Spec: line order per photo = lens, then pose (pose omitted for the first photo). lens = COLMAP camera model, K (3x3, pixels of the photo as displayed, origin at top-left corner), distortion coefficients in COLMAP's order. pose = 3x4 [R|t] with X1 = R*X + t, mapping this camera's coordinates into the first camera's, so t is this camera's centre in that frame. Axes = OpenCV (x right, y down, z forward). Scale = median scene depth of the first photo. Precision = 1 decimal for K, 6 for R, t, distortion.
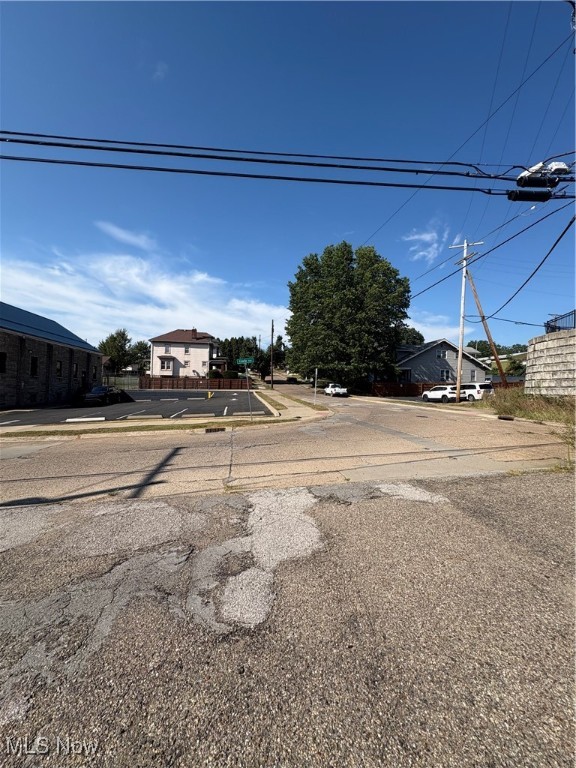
lens RADIAL K [[306.7, 0, 288.8], [0, 306.7, 383.2], [0, 0, 1]] dist [0.001320, 0.000160]
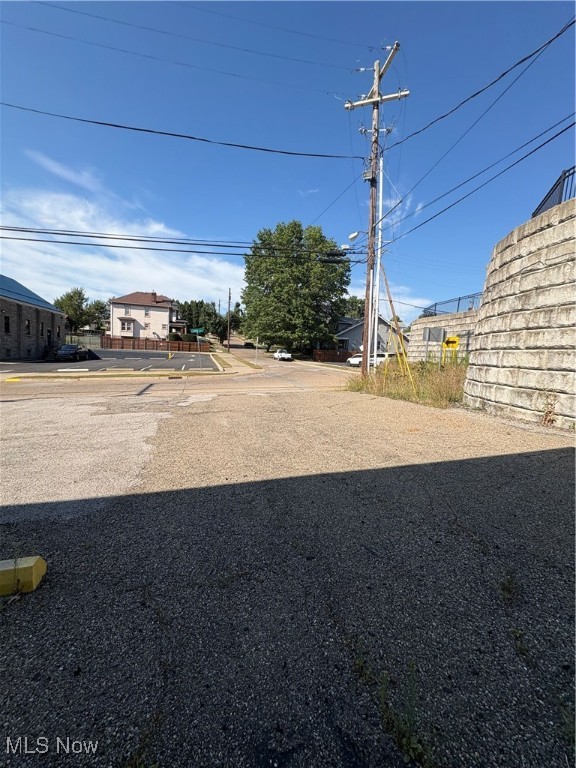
lens RADIAL K [[306.7, 0, 288.8], [0, 306.7, 383.2], [0, 0, 1]] dist [0.001320, 0.000160]
pose [[0.992357, 0.020575, 0.121675, 0.030085], [-0.034130, 0.993302, 0.110392, -0.000737], [-0.118589, -0.113701, 0.986412, -0.132141]]
